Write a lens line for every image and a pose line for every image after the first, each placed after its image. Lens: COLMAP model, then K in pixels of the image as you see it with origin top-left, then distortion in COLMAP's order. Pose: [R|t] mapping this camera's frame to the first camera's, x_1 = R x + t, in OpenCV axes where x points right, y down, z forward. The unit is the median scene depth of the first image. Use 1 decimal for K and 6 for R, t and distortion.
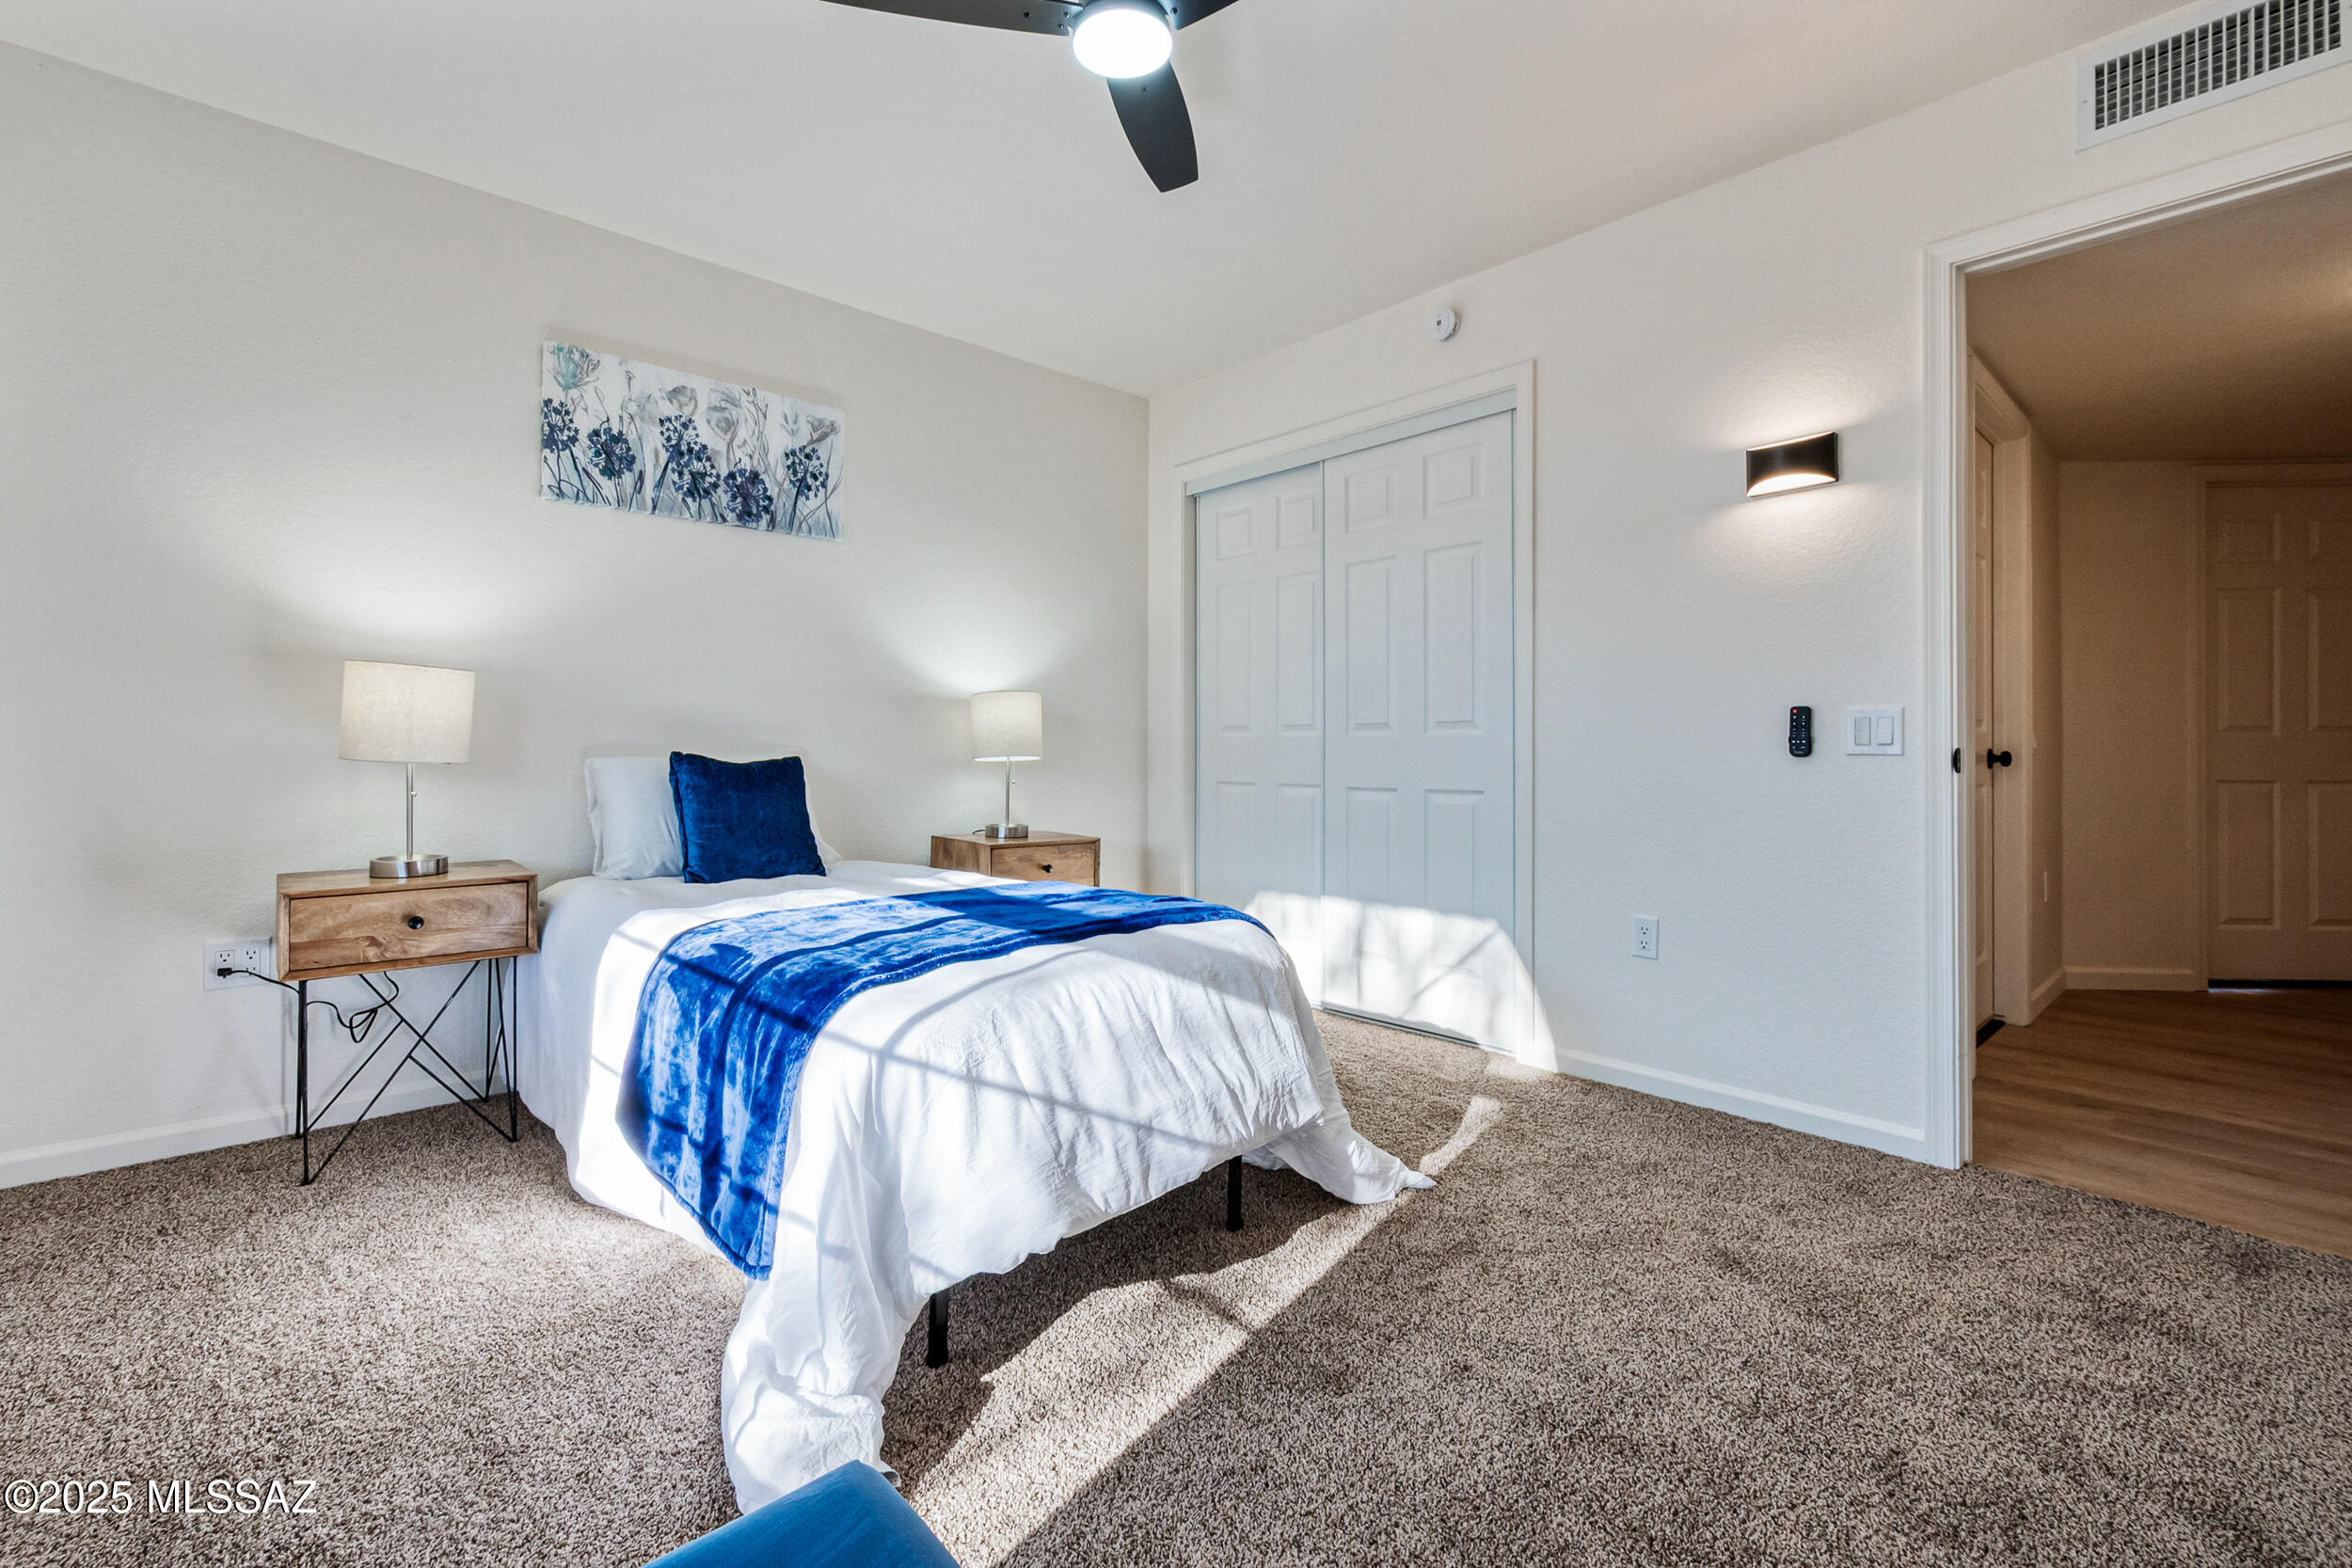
lens RADIAL K [[1046.0, 0, 1174.3], [0, 1046.0, 760.8], [0, 0, 1]] dist [0.008537, -0.000965]
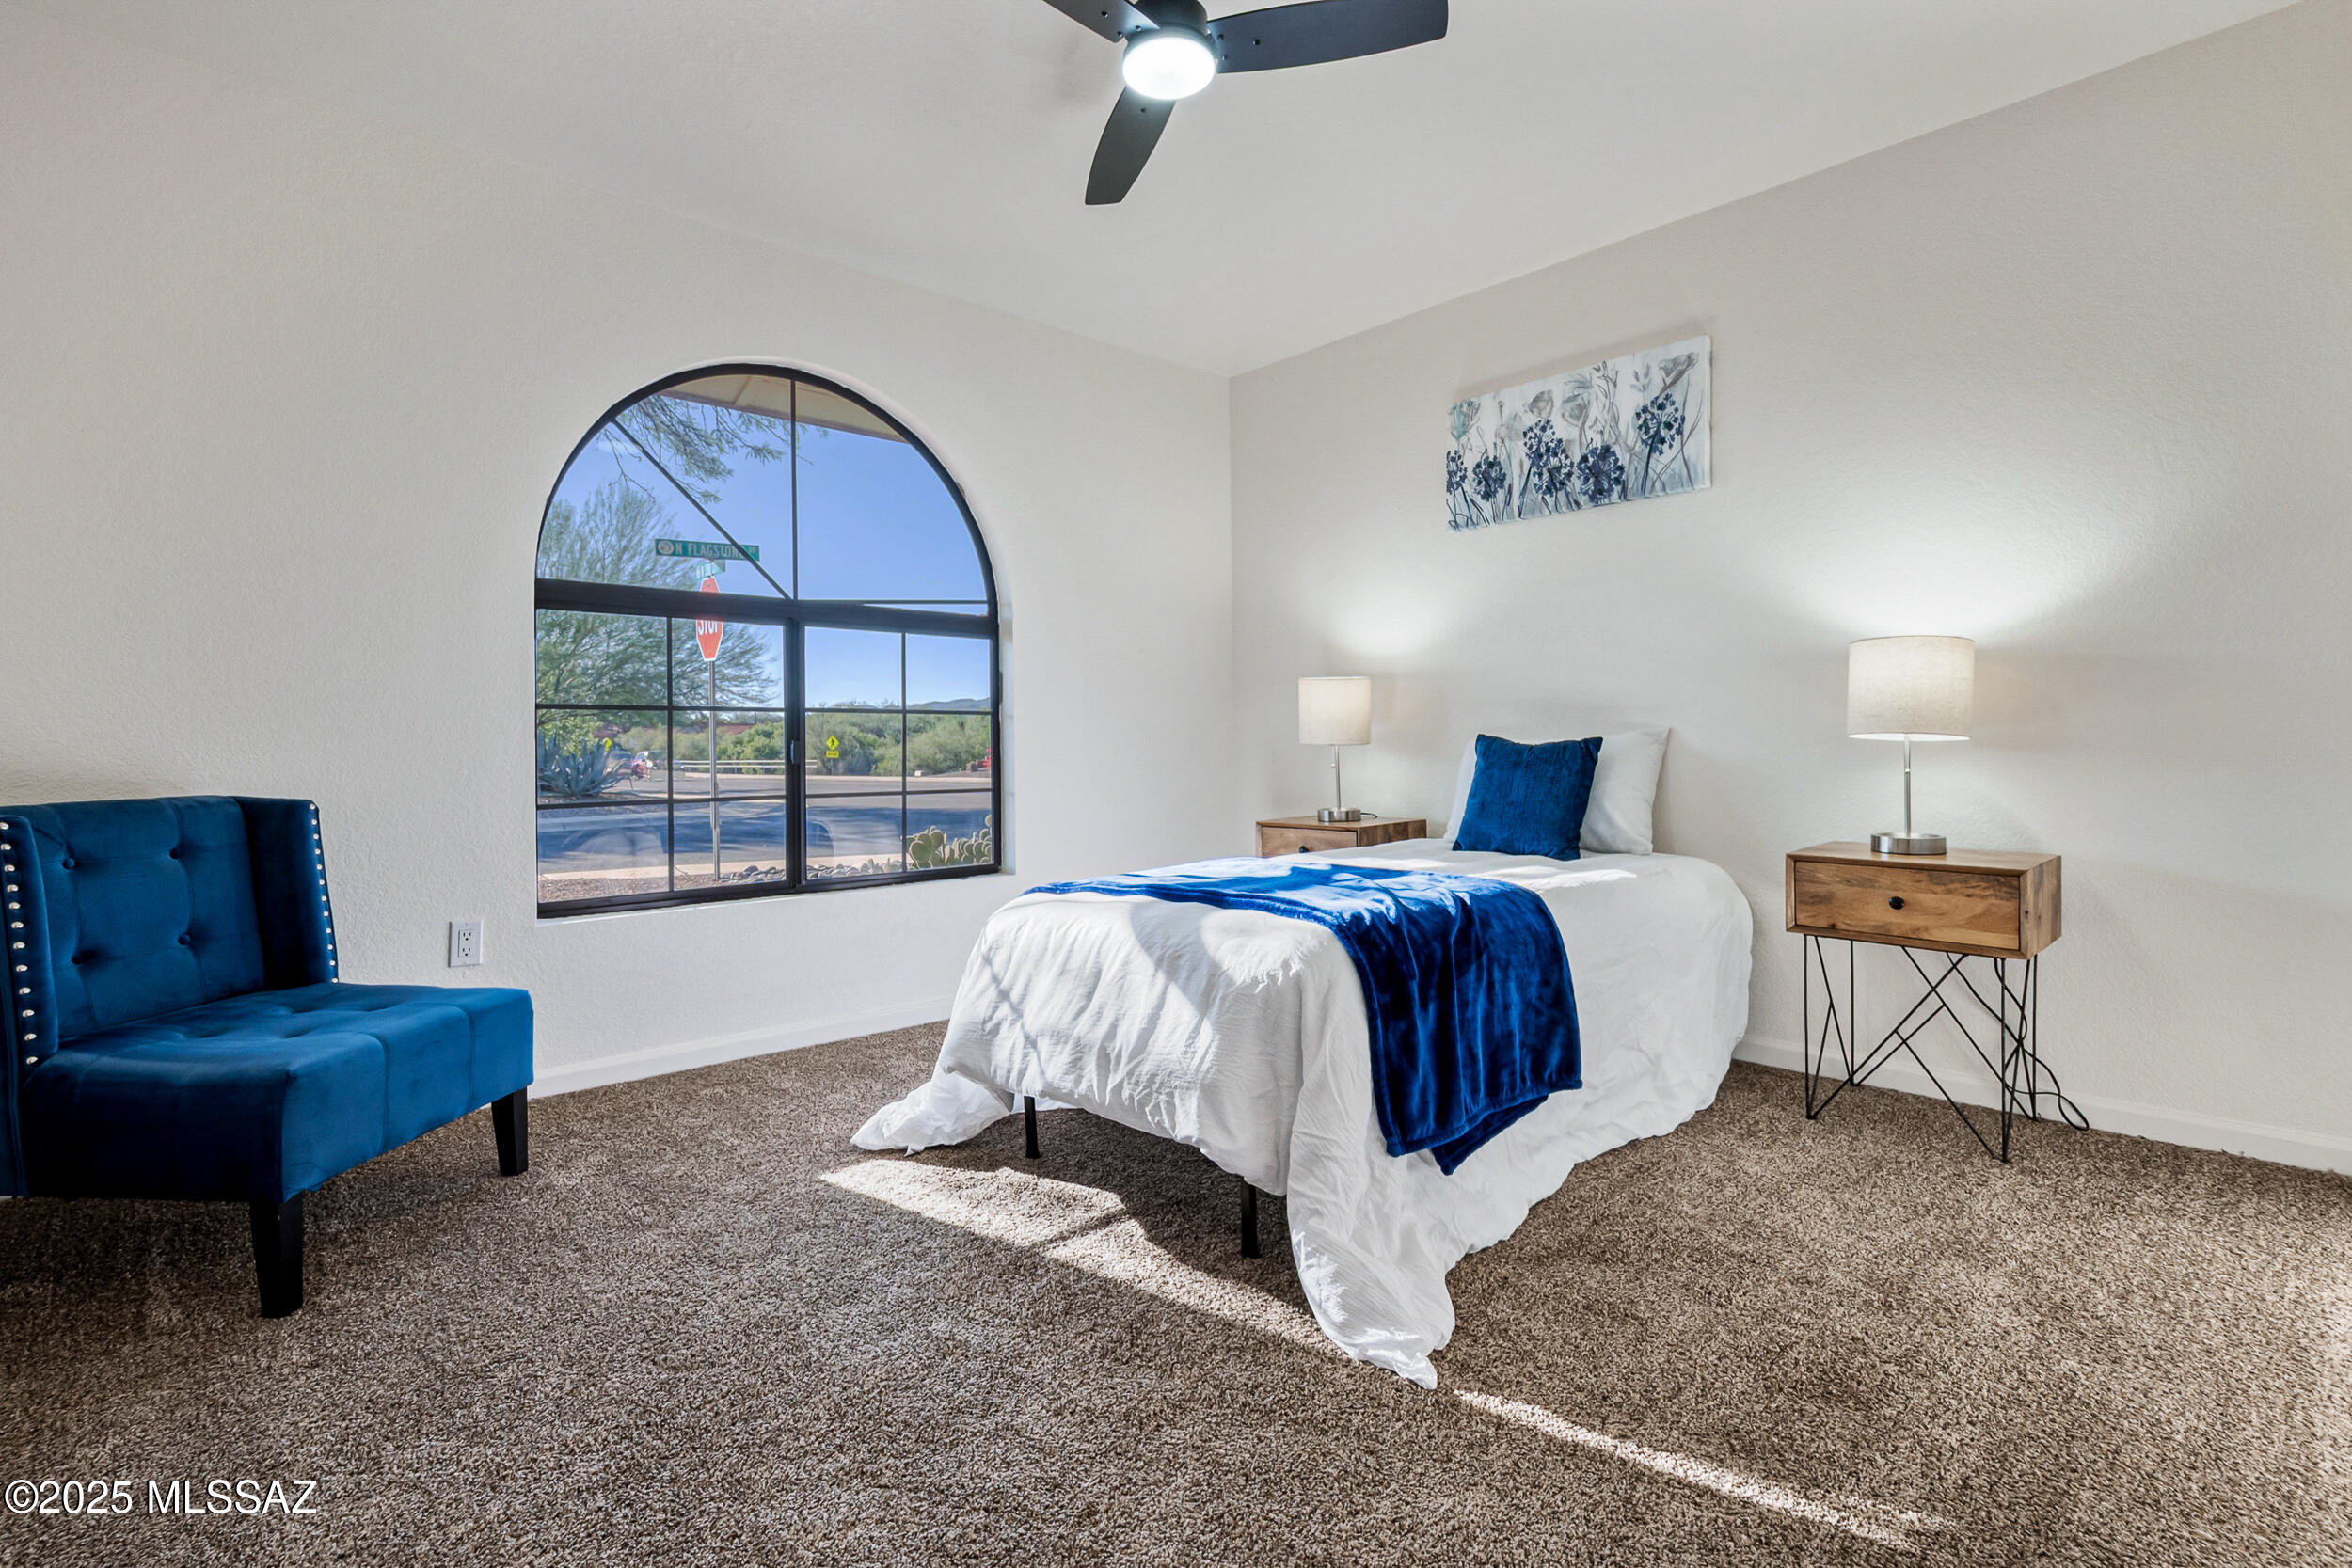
lens RADIAL K [[1118.6, 0, 1176.5], [0, 1118.6, 779.6], [0, 0, 1]] dist [0.004995, -0.004700]
pose [[-0.017788, 0.029291, -0.999413, 0.680304], [0.000919, 0.999571, 0.029280, 0.004264], [0.999841, -0.000397, -0.017807, 0.636893]]
